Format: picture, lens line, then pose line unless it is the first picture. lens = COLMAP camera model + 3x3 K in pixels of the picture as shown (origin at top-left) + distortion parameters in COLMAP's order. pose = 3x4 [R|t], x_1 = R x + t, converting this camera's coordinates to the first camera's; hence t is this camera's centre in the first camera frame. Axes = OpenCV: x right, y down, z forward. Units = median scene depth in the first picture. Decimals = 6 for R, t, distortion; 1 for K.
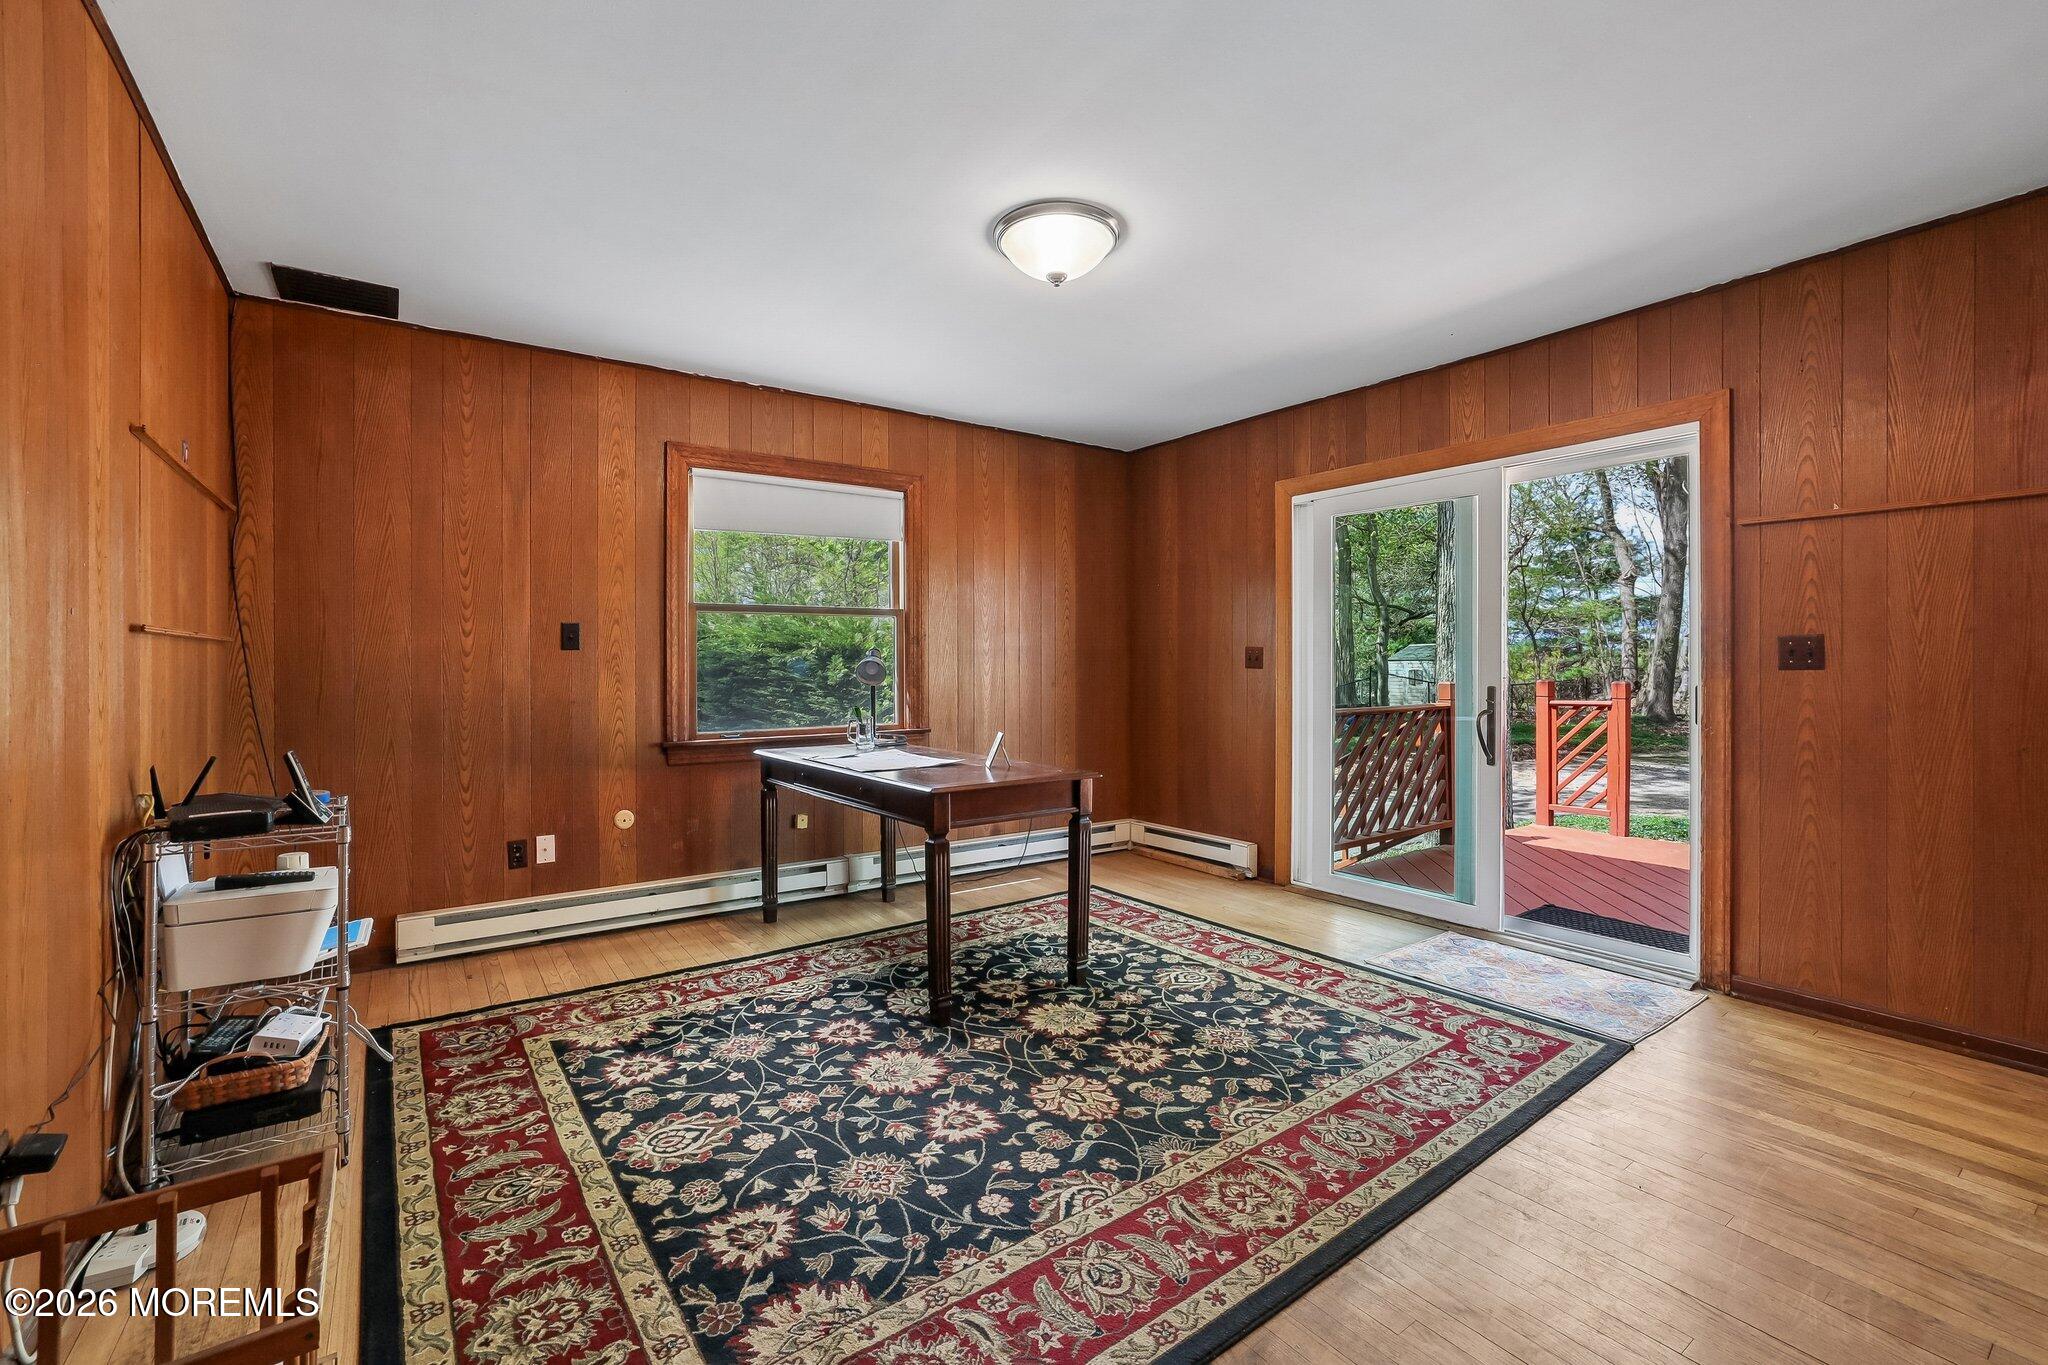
lens RADIAL K [[866.2, 0, 1022.0], [0, 866.2, 670.5], [0, 0, 1]] dist [-0.000214, -0.000015]
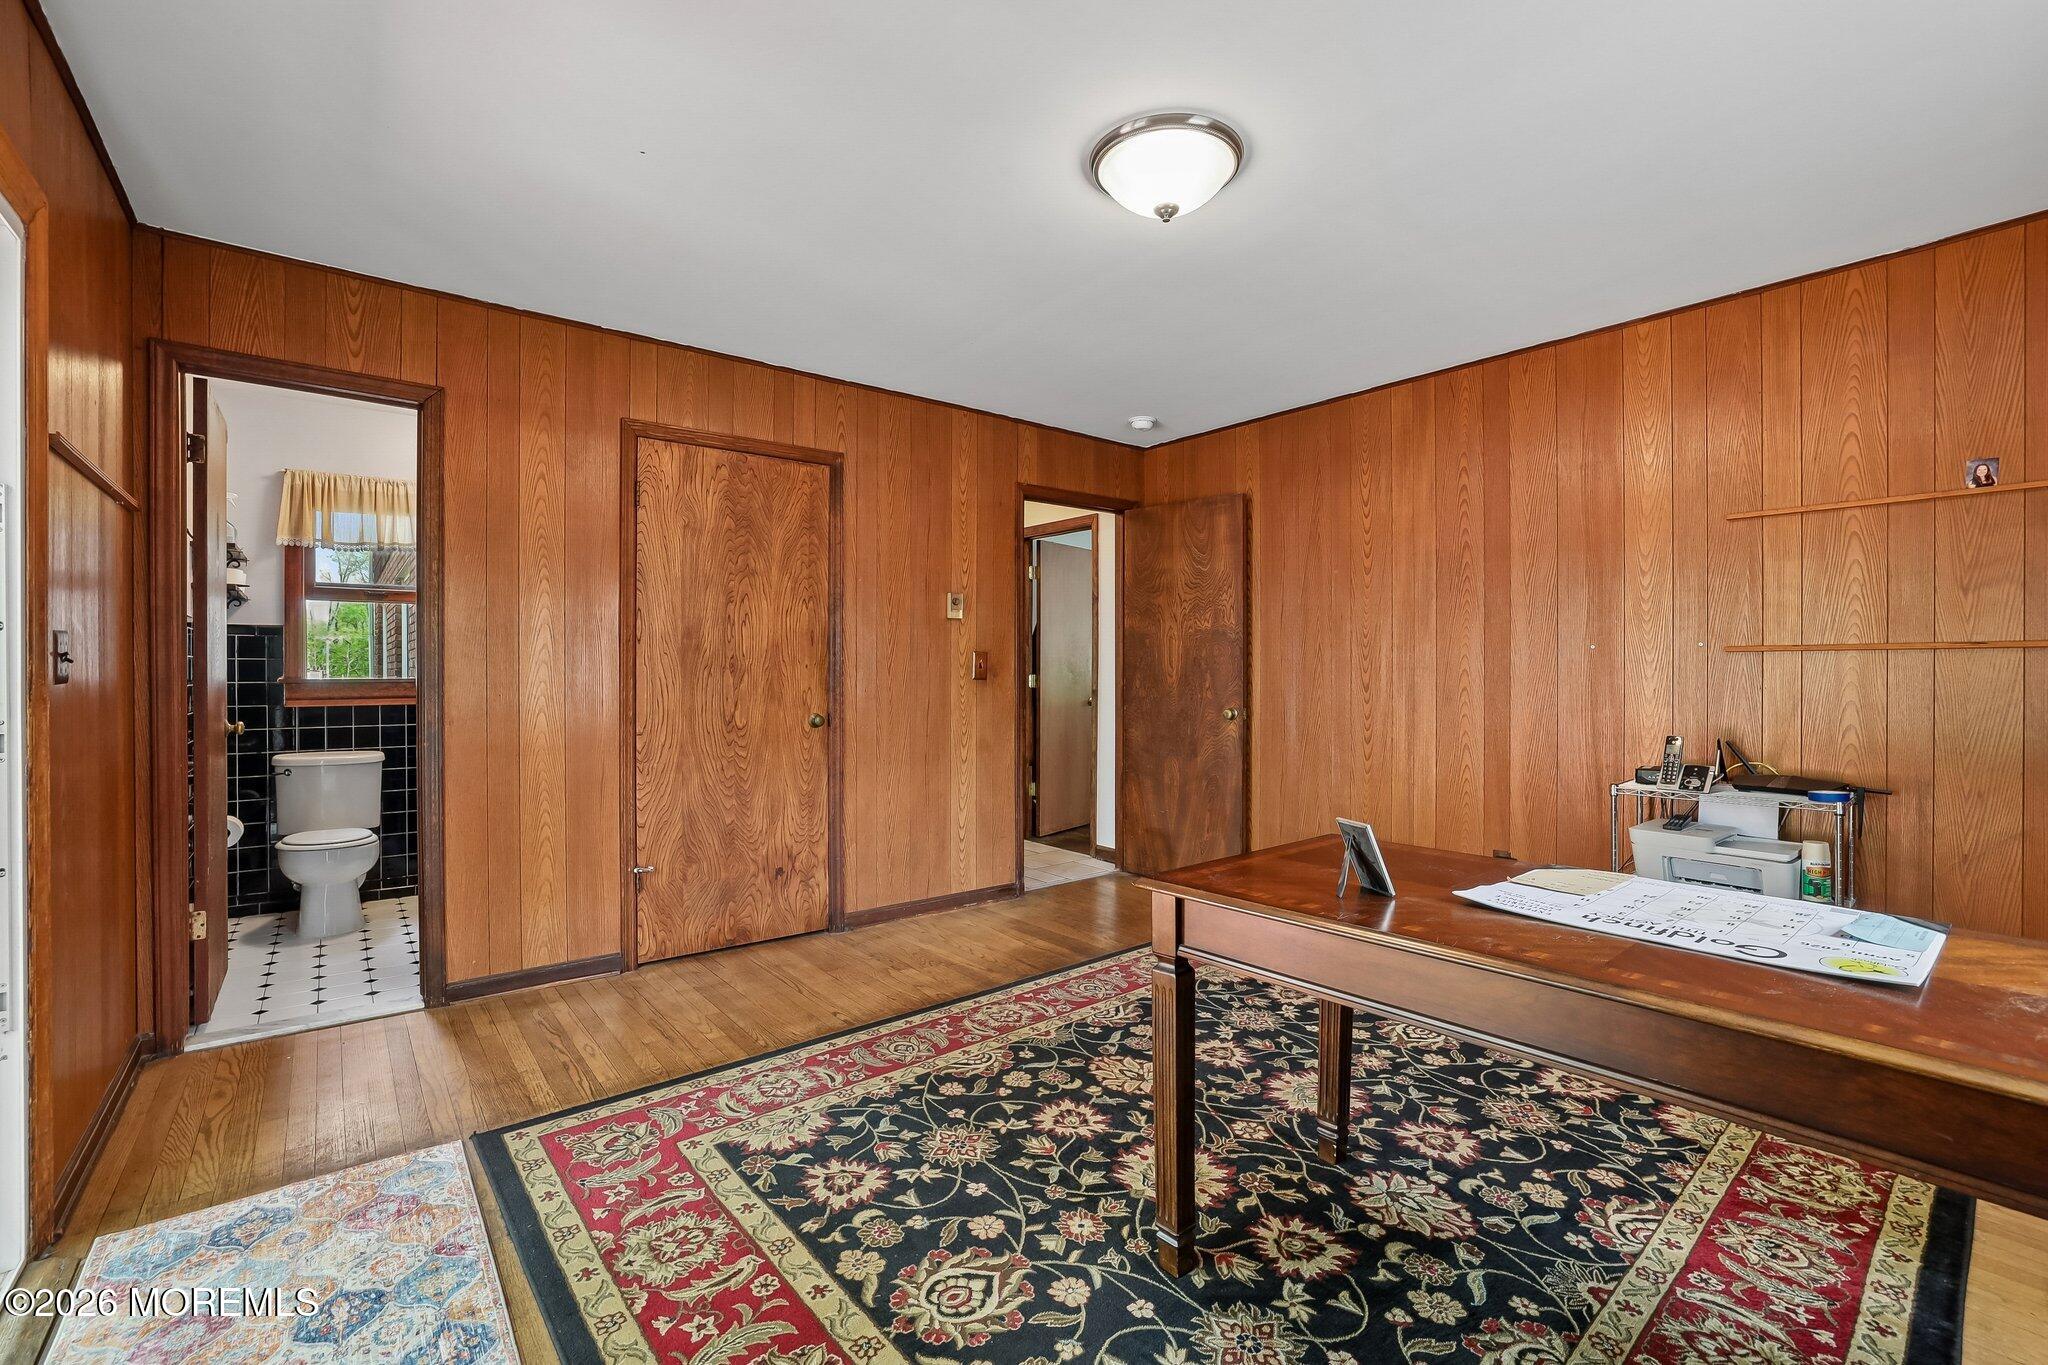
lens RADIAL K [[866.2, 0, 1022.0], [0, 866.2, 670.5], [0, 0, 1]] dist [-0.000214, -0.000015]
pose [[-0.998495, -0.003546, -0.054720, 0.234530], [-0.003892, 0.999973, 0.006210, -0.015820], [0.054696, 0.006414, -0.998482, 1.889614]]
